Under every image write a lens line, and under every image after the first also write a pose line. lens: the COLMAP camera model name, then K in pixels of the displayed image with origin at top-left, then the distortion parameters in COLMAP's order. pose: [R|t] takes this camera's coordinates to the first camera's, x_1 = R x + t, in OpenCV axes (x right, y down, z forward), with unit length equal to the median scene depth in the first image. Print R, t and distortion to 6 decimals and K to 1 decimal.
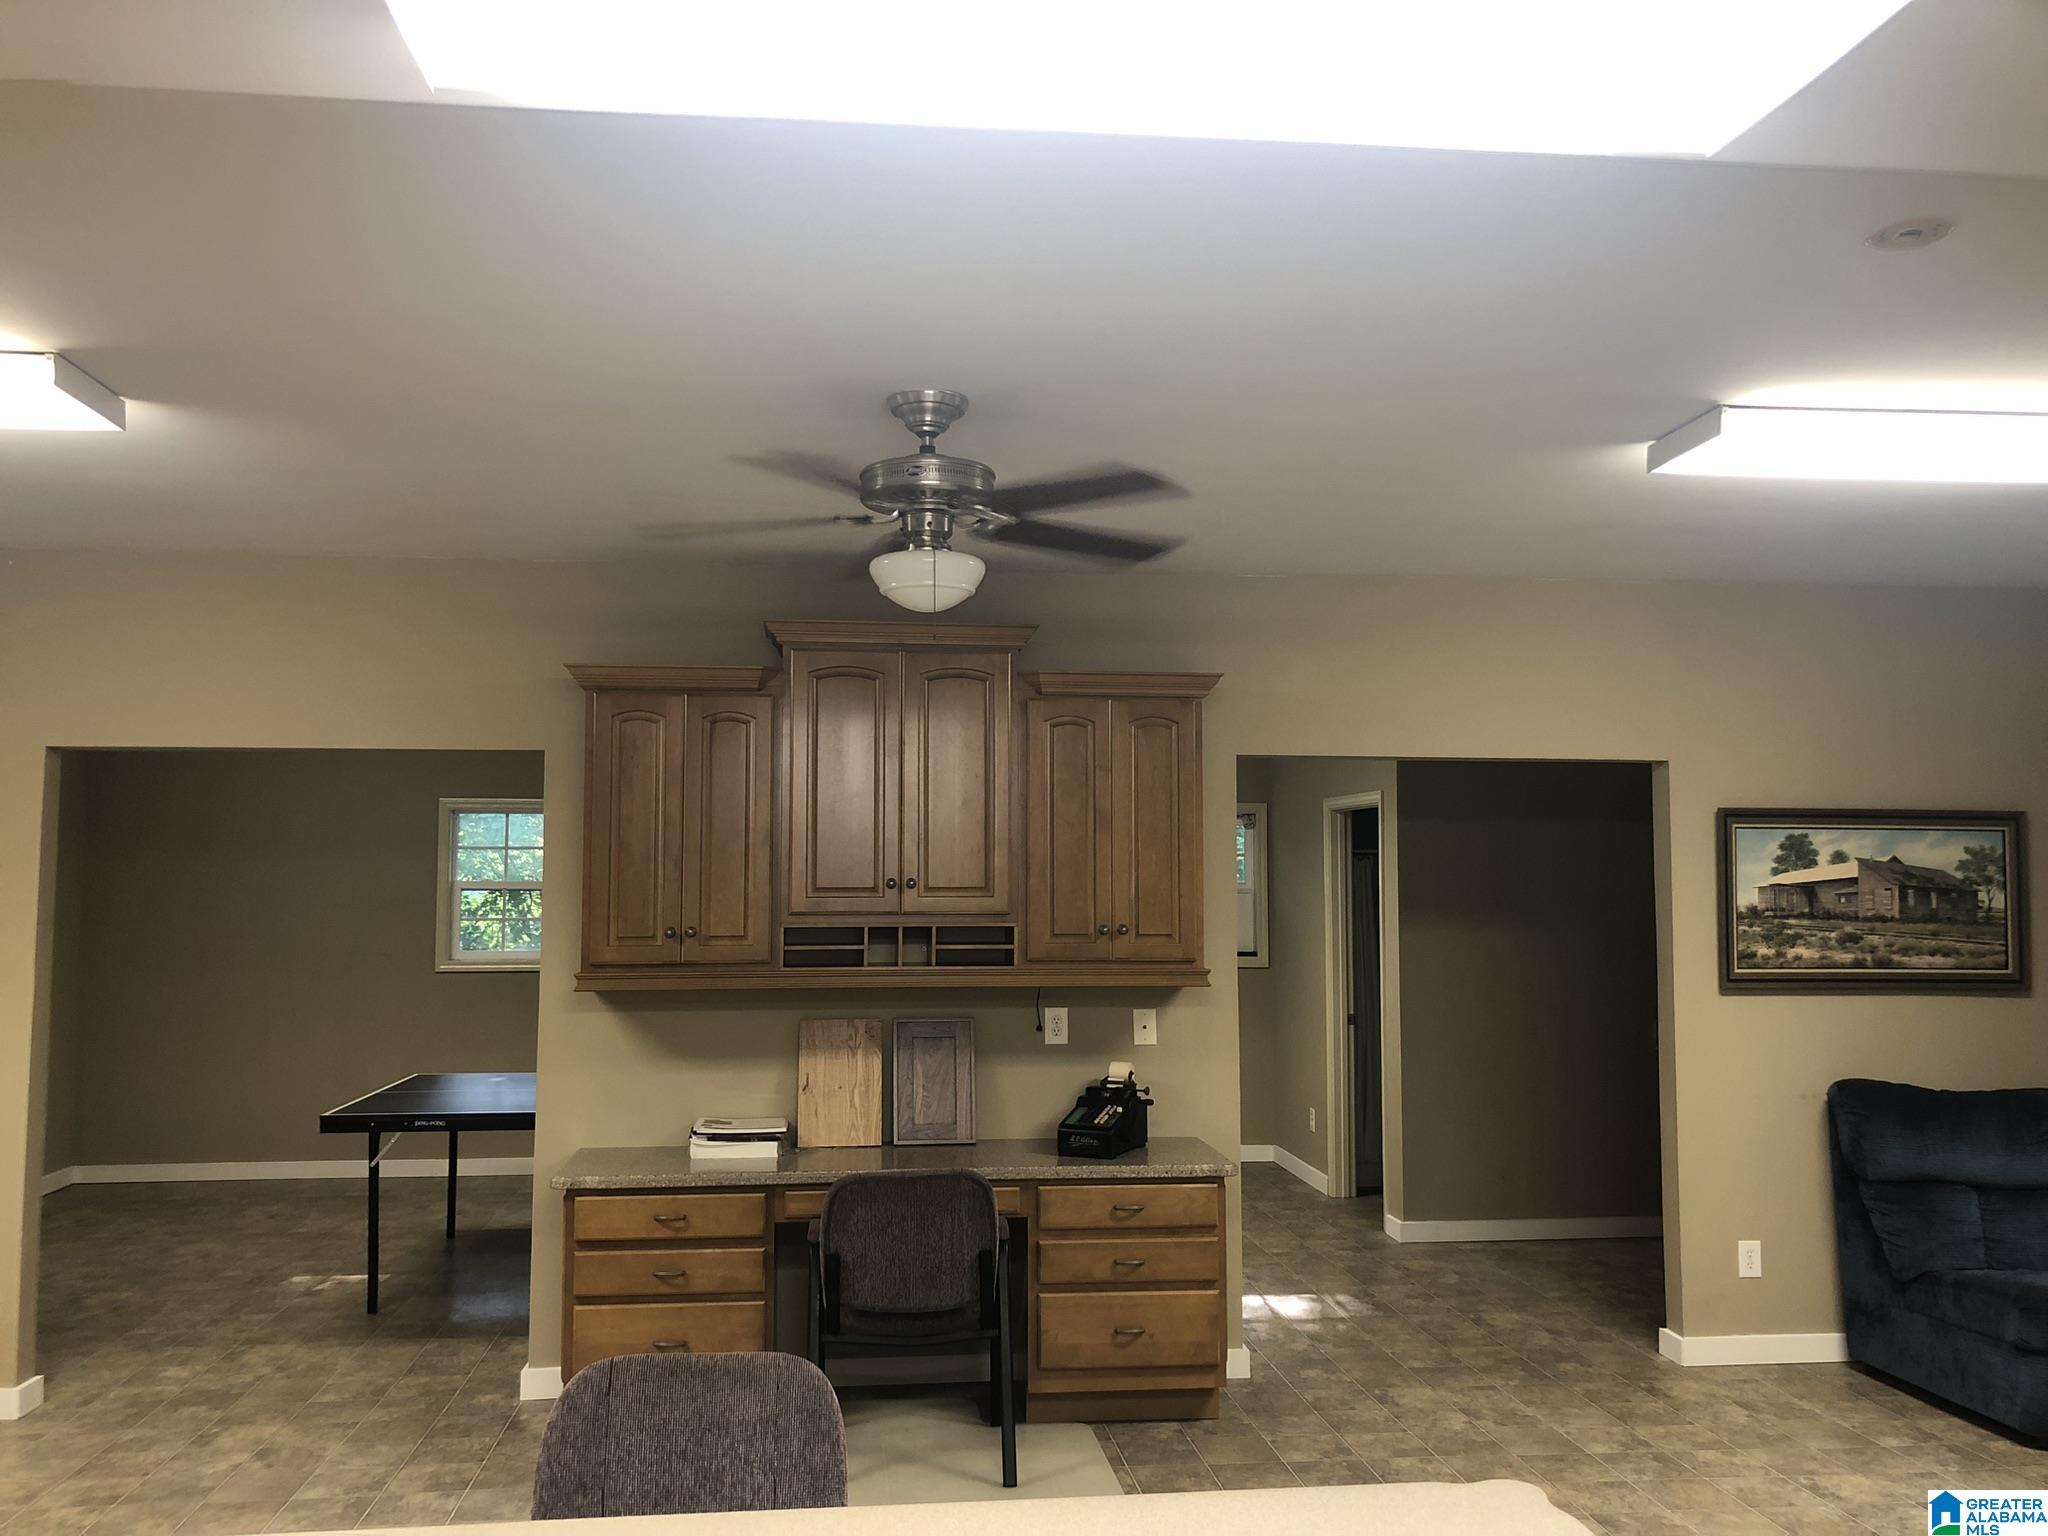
lens RADIAL K [[1661.0, 0, 1022.5], [0, 1661.0, 762.7], [0, 0, 1]] dist [0.044613, -0.049311]
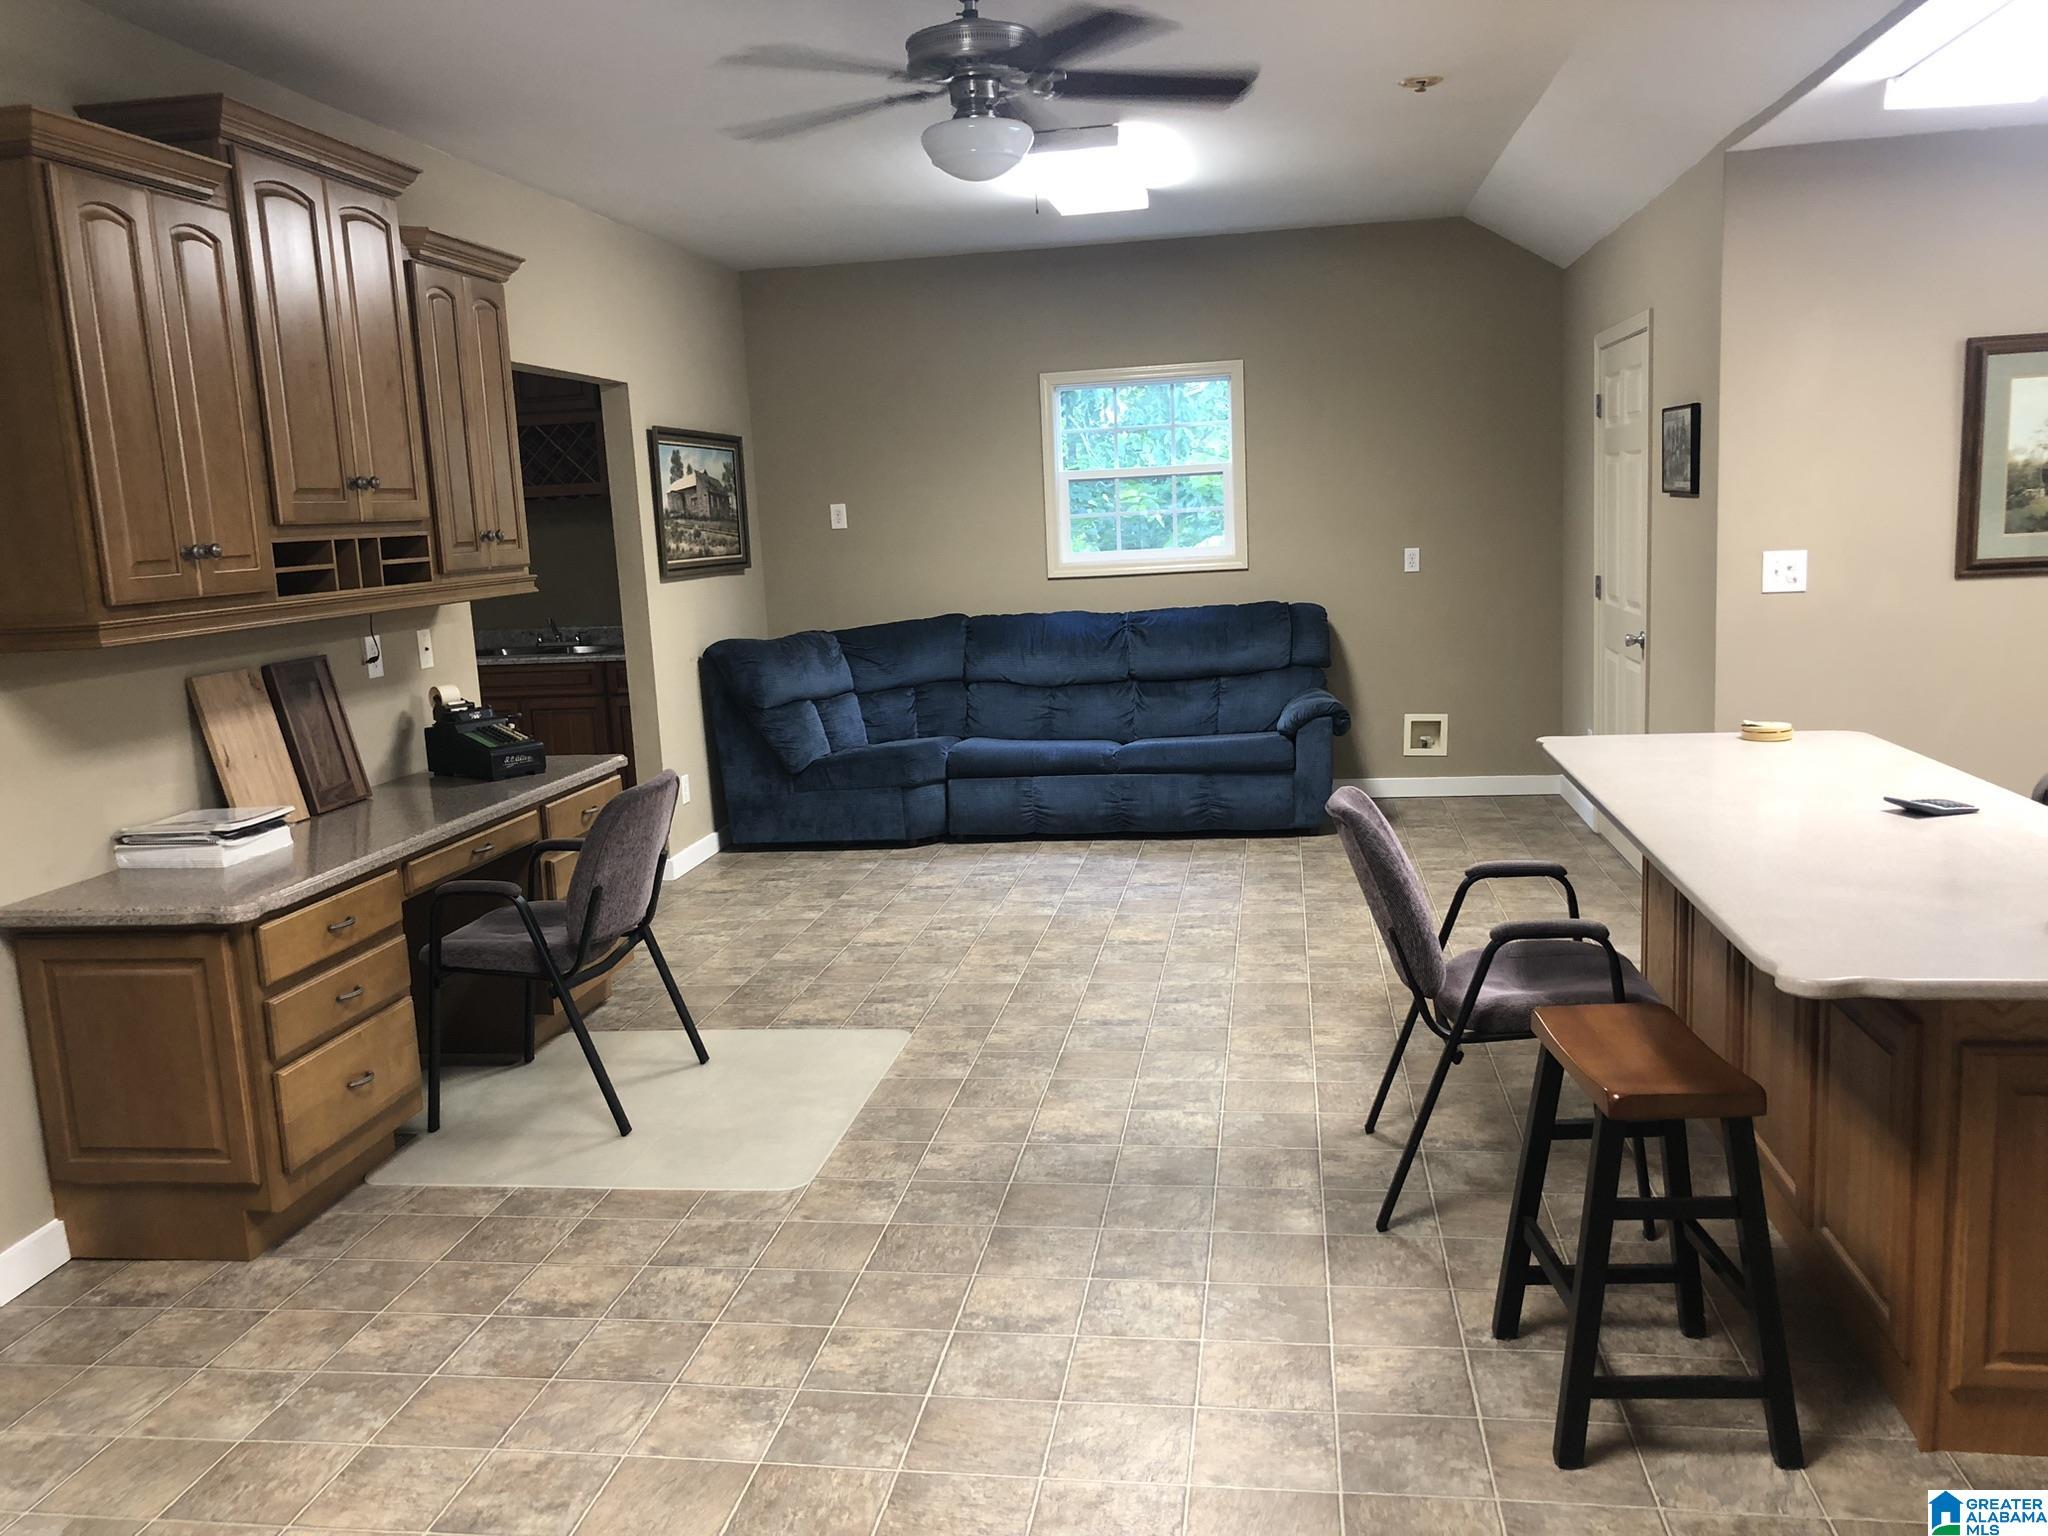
lens RADIAL K [[1661.0, 0, 1021.0], [0, 1661.0, 773.4], [0, 0, 1]] dist [0.044613, -0.049311]
pose [[0.262378, -0.166441, 0.950503, -0.734351], [-0.022363, 0.983699, 0.178427, 0.056369], [-0.964706, -0.068072, 0.254379, 0.456062]]
